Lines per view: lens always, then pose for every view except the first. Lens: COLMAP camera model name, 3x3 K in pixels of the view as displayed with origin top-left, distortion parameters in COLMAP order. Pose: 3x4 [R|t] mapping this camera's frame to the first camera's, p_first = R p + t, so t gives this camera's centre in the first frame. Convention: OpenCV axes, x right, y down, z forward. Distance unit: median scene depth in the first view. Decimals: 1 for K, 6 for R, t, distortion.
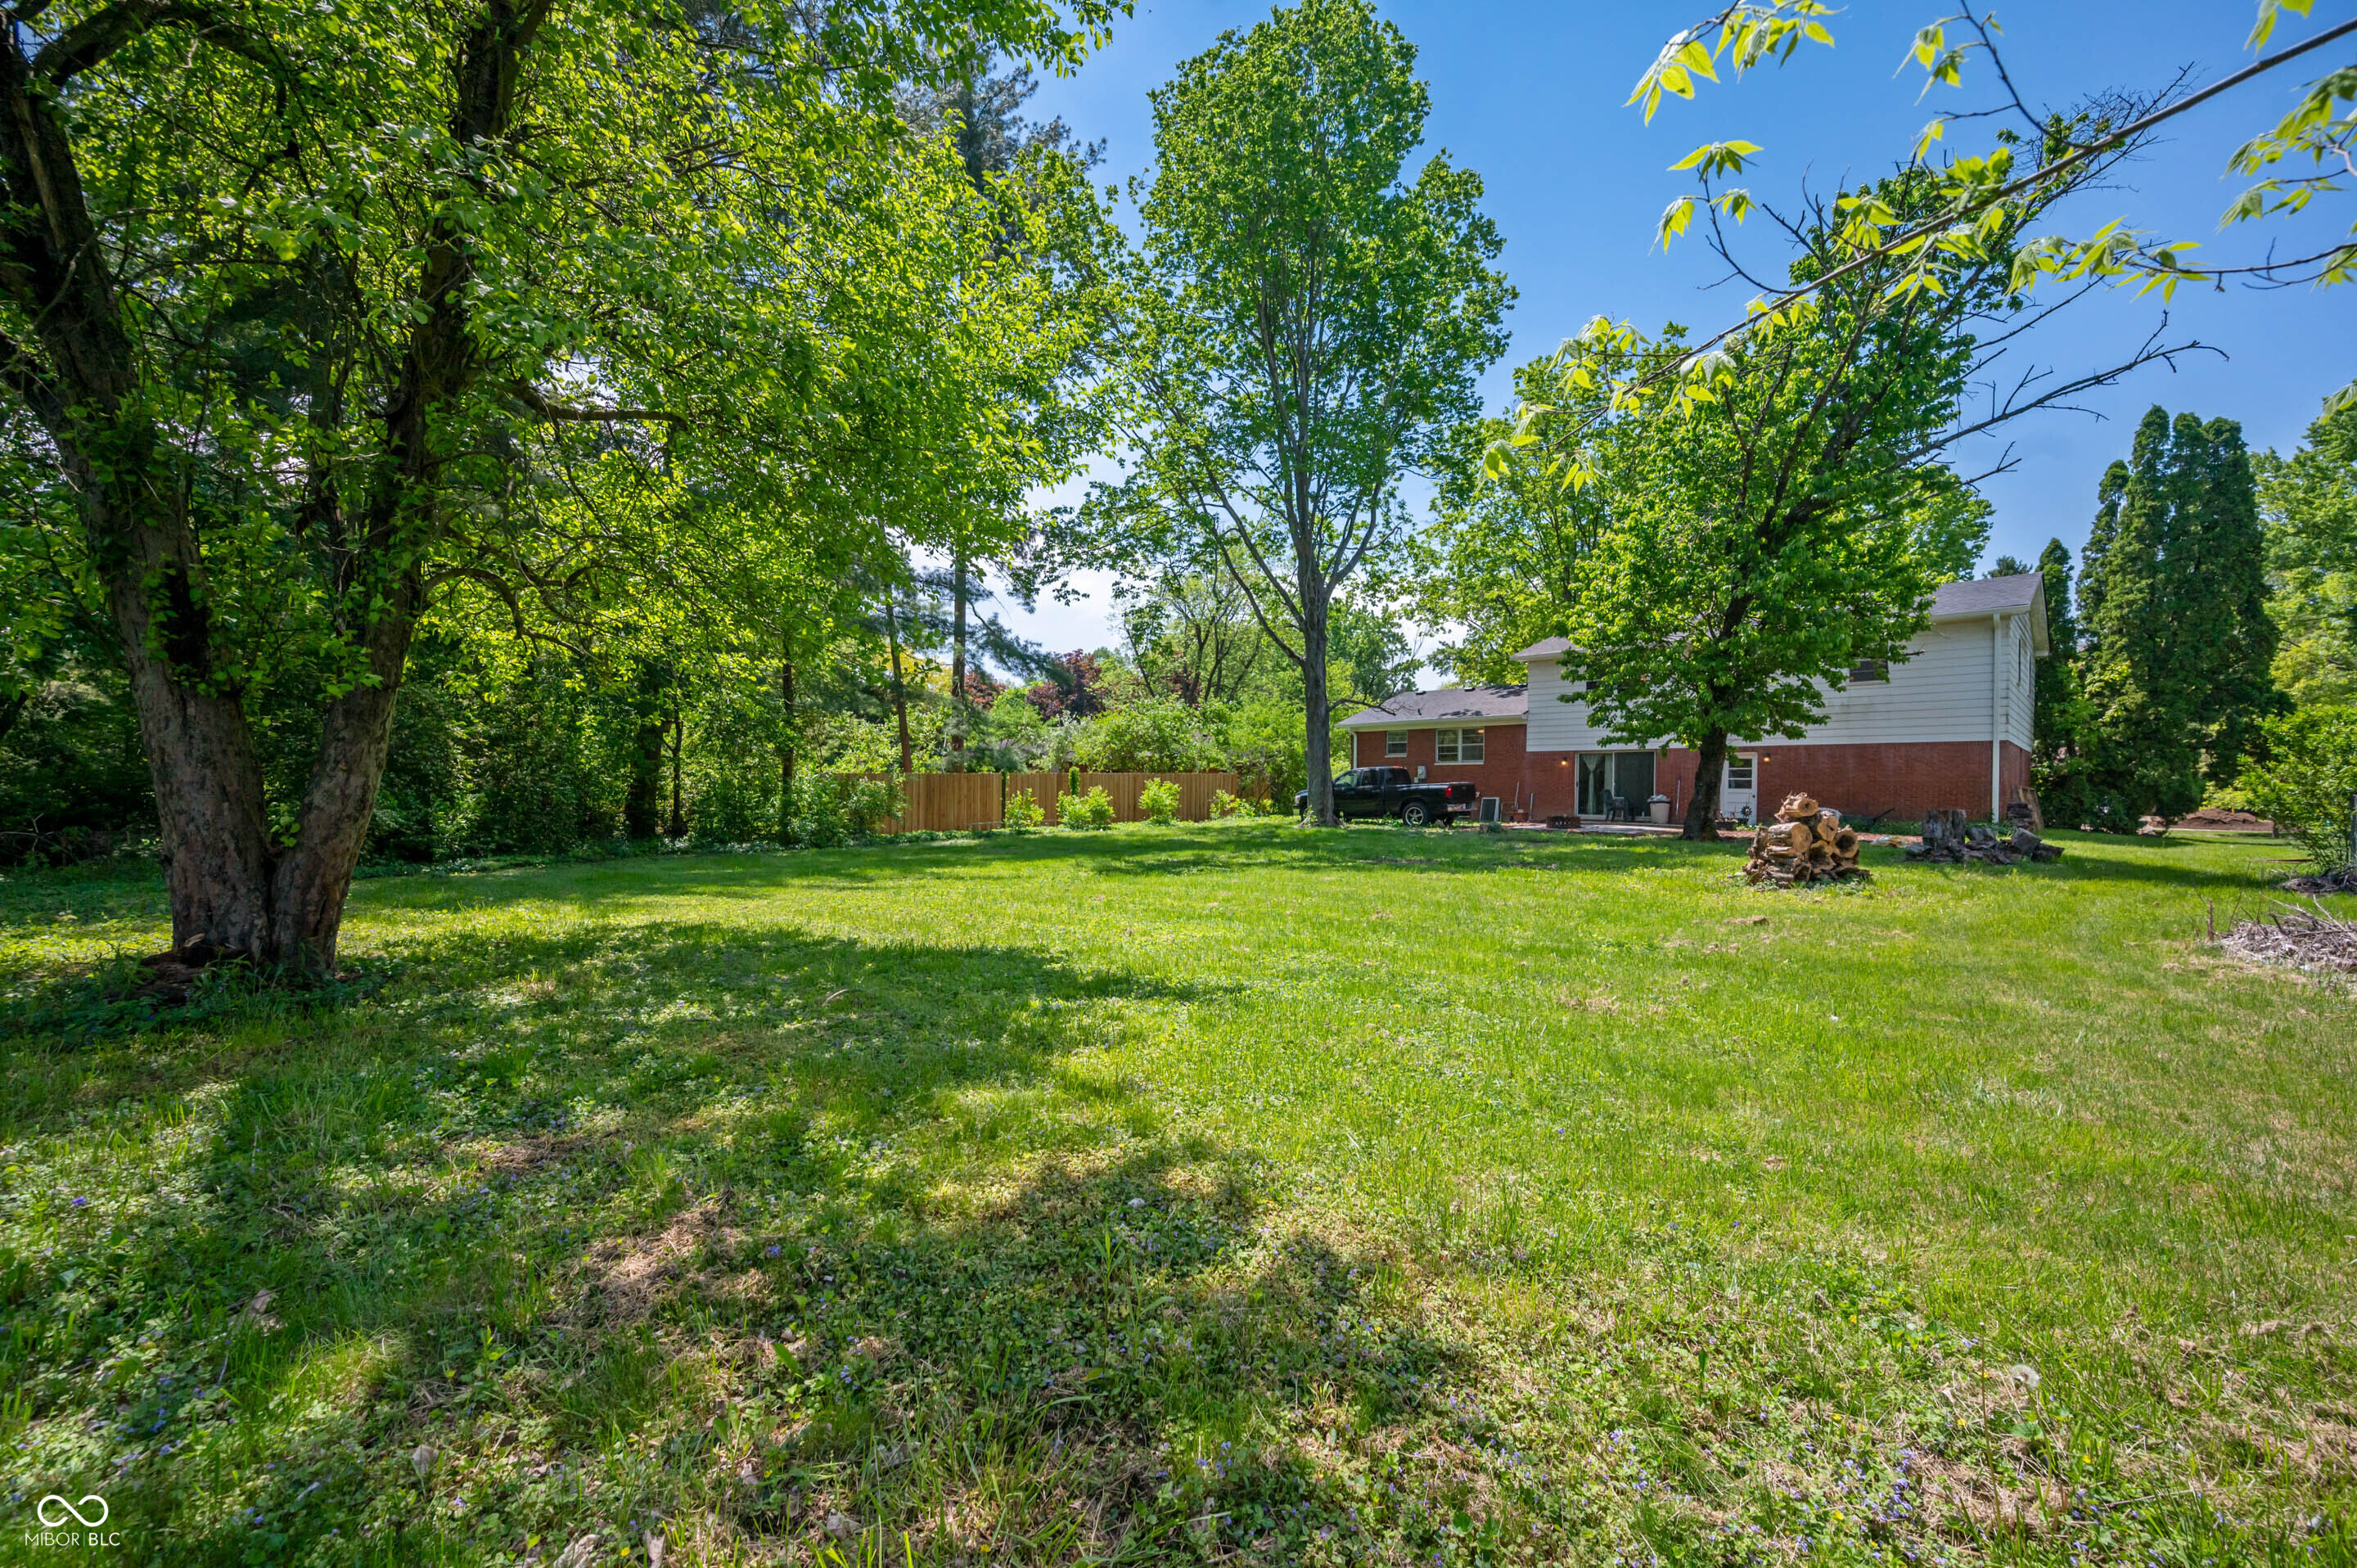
lens RADIAL K [[934.0, 0, 1193.2], [0, 934.0, 796.2], [0, 0, 1]] dist [0.001935, -0.000185]
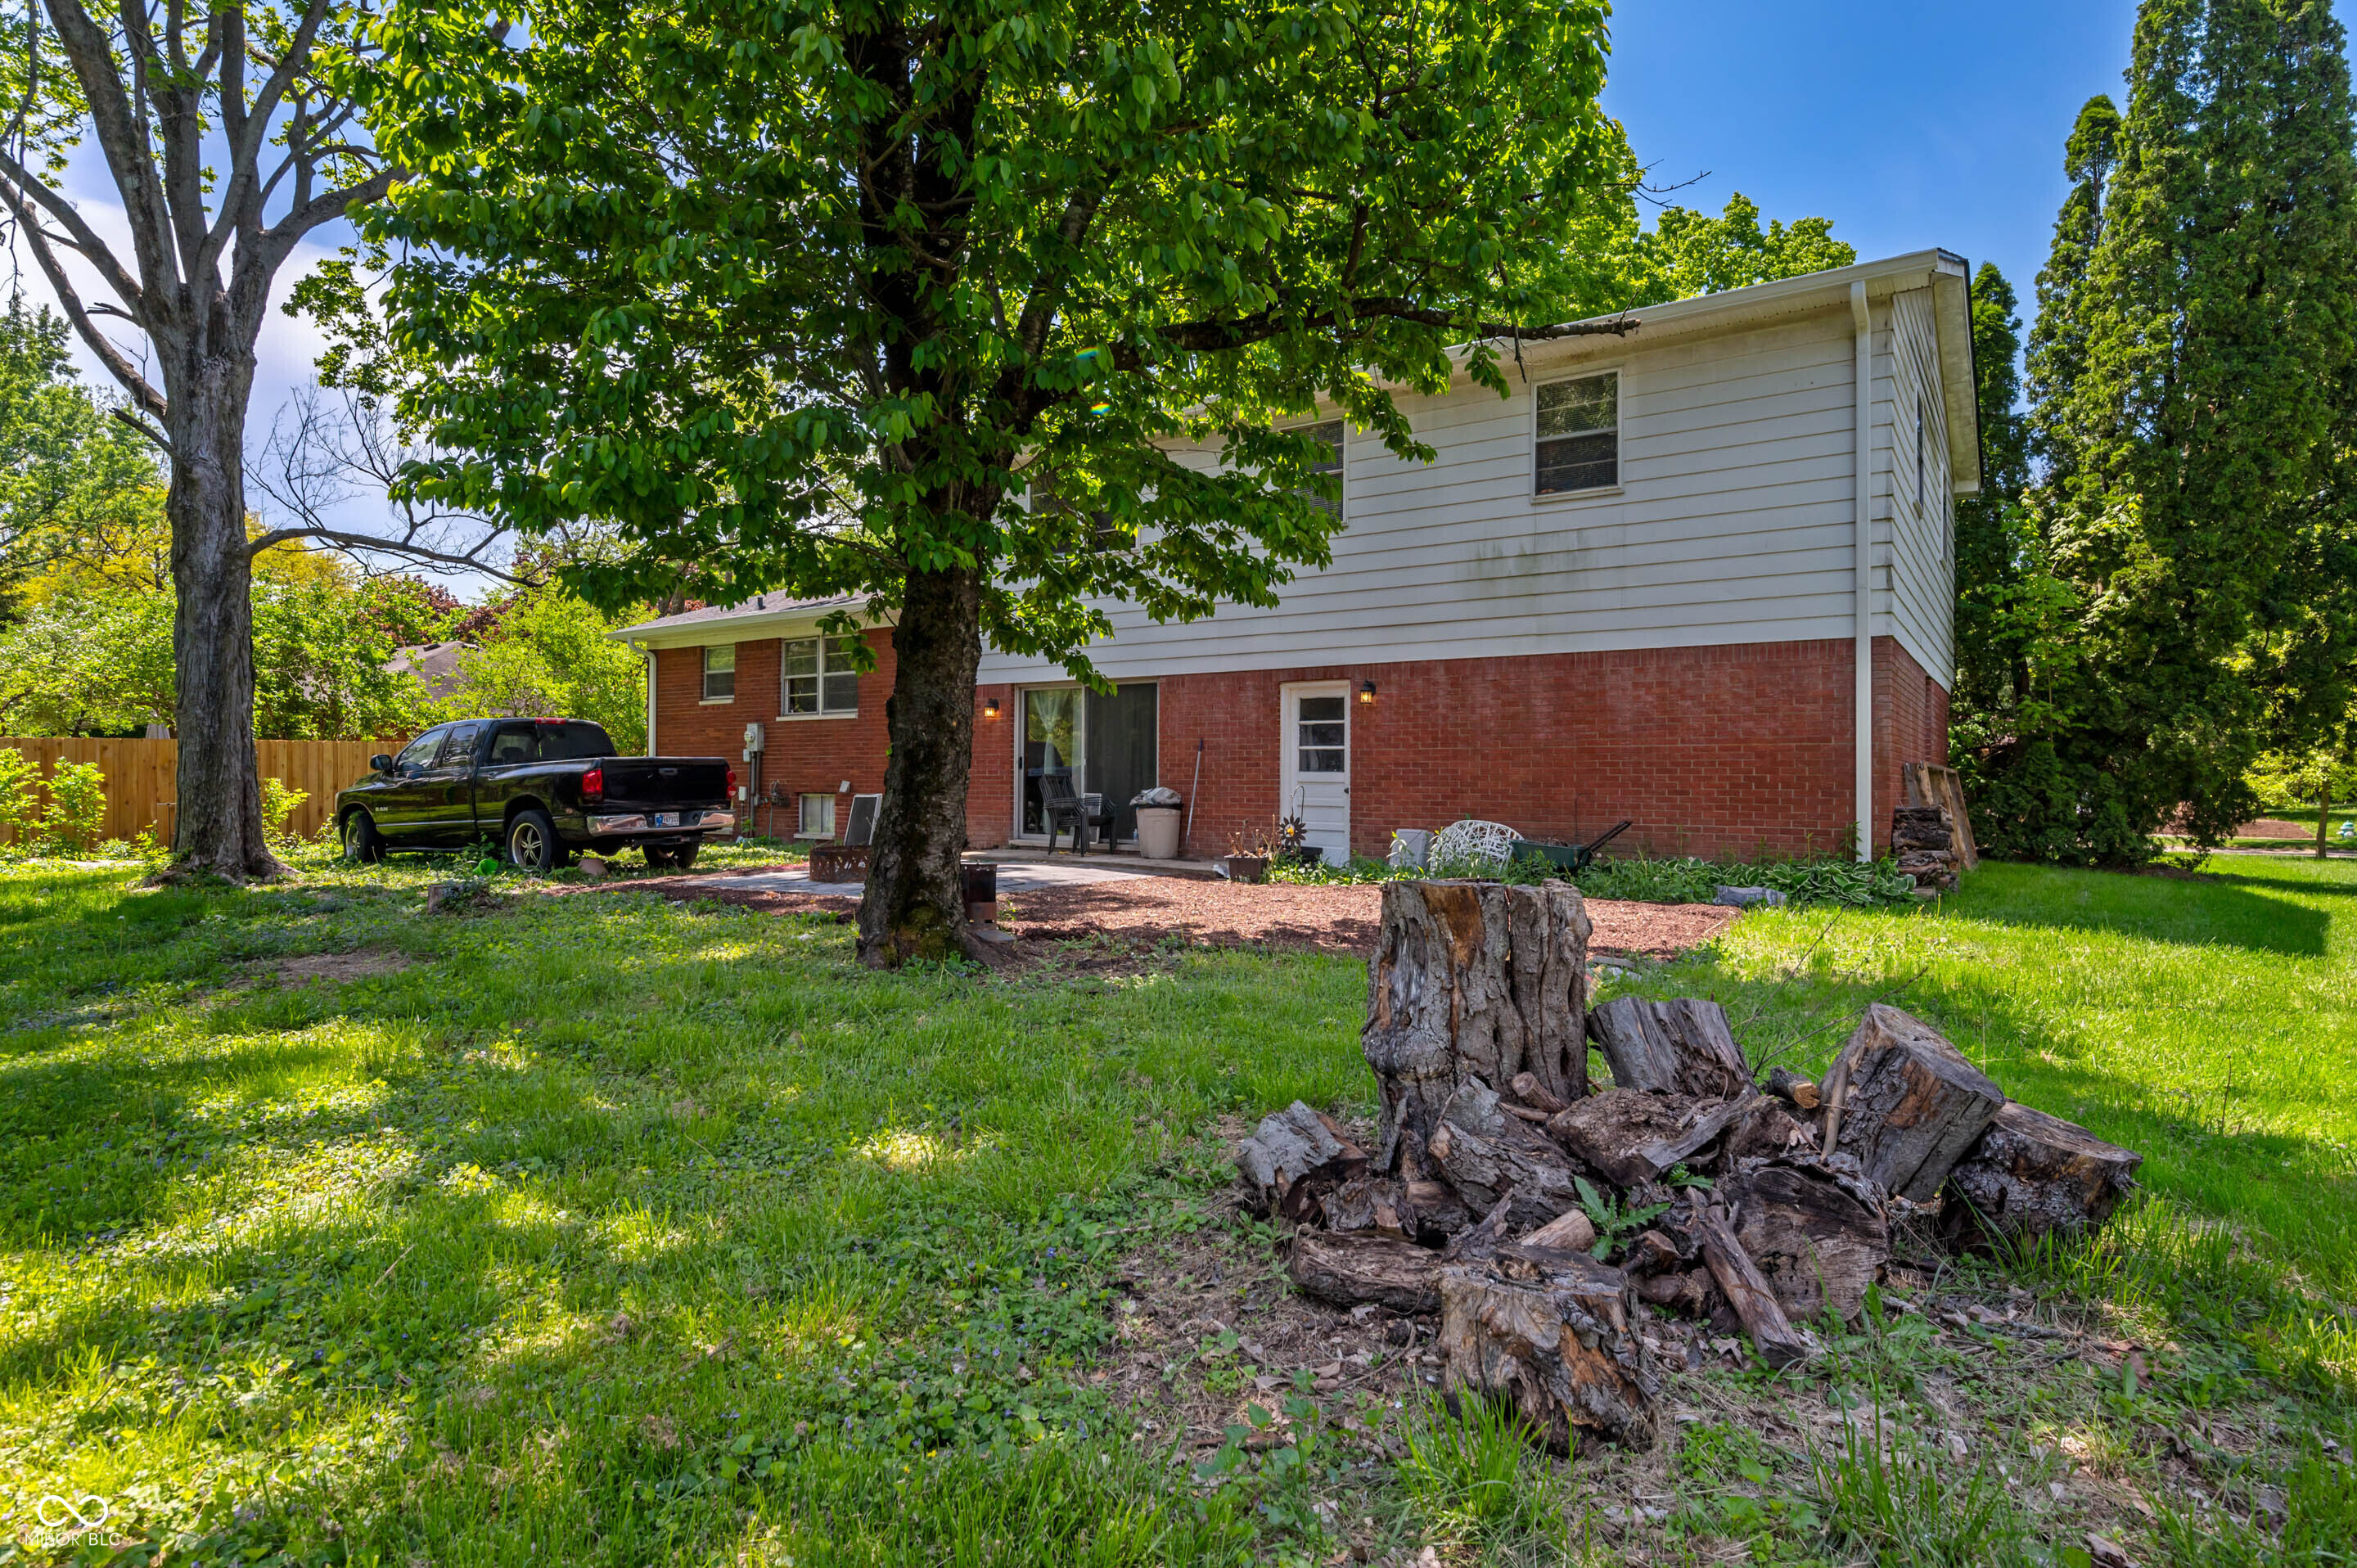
lens RADIAL K [[1207.4, 0, 1182.8], [0, 1207.4, 772.5], [0, 0, 1]] dist [0.000462, -0.000880]
pose [[0.986617, -0.001834, 0.163043, 0.423645], [0.003636, 0.999936, -0.010755, -0.002103], [-0.163012, 0.011204, 0.986560, 0.472072]]
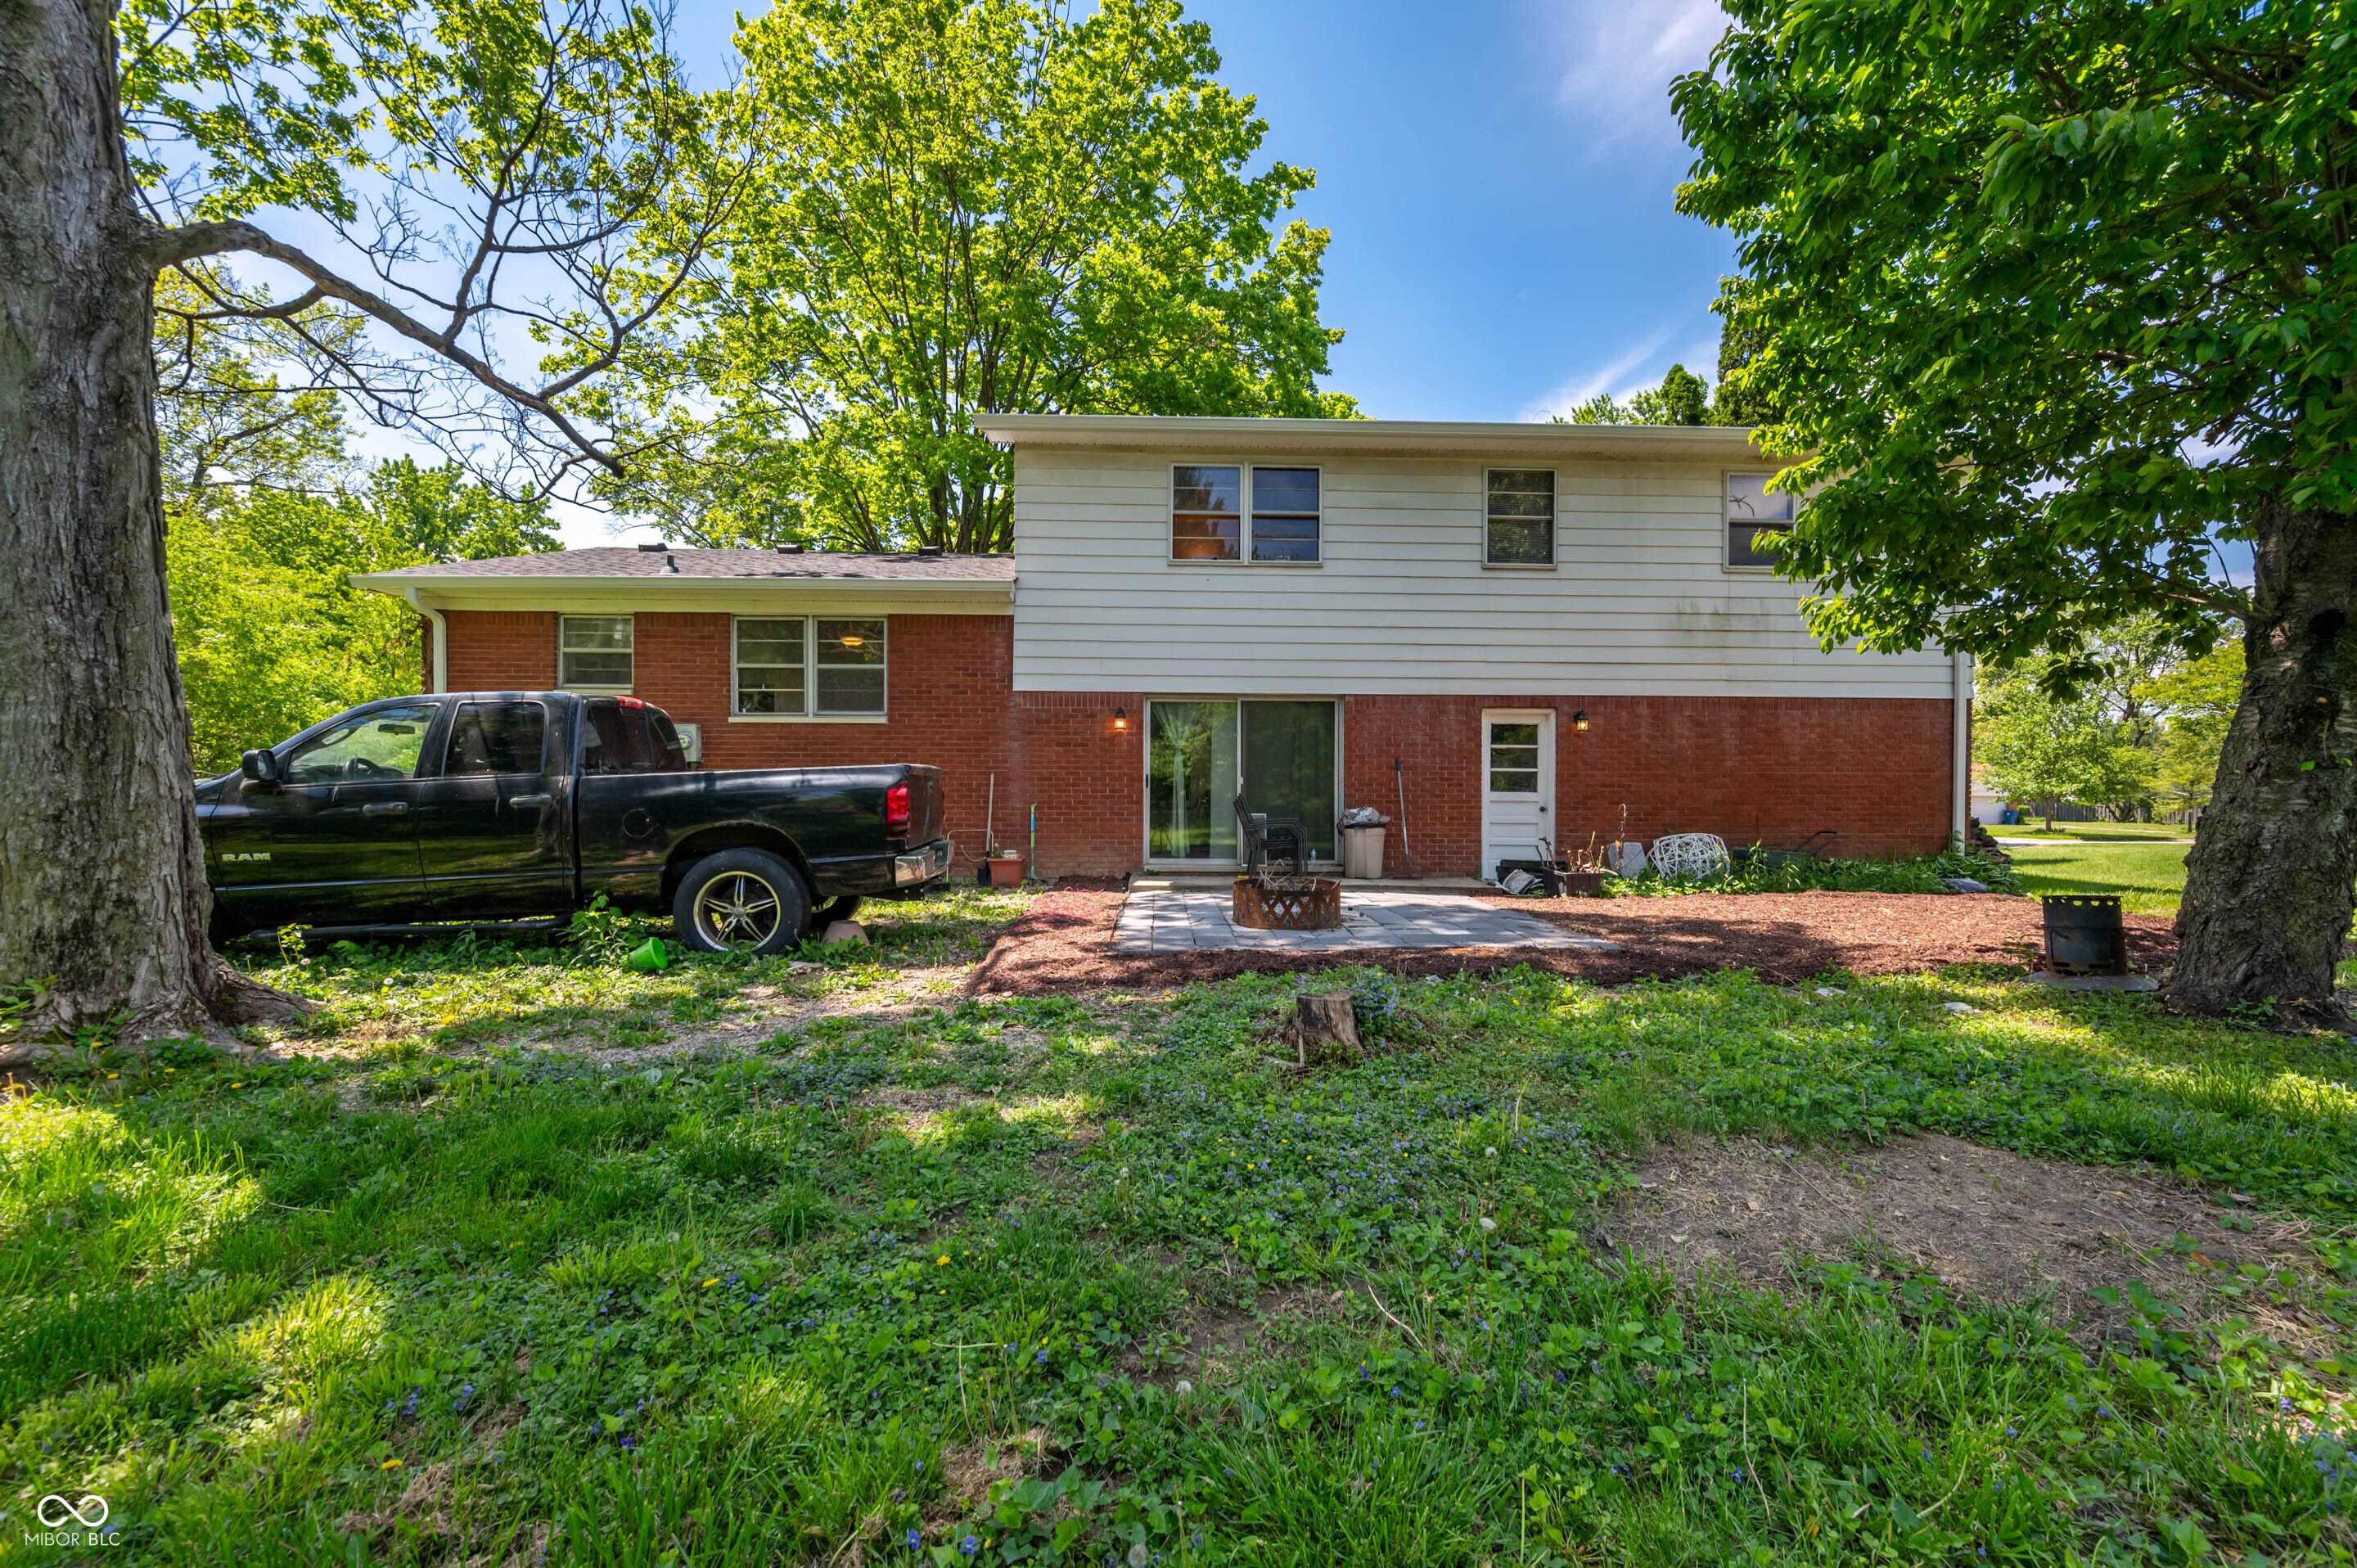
lens RADIAL K [[934.0, 0, 1165.8], [0, 934.0, 796.3], [0, 0, 1]] dist [0.001935, -0.000185]
pose [[0.705380, -0.000725, 0.708829, 0.153017], [0.004423, 0.999985, -0.003378, -0.005057], [-0.708816, 0.005518, 0.705372, 0.770761]]
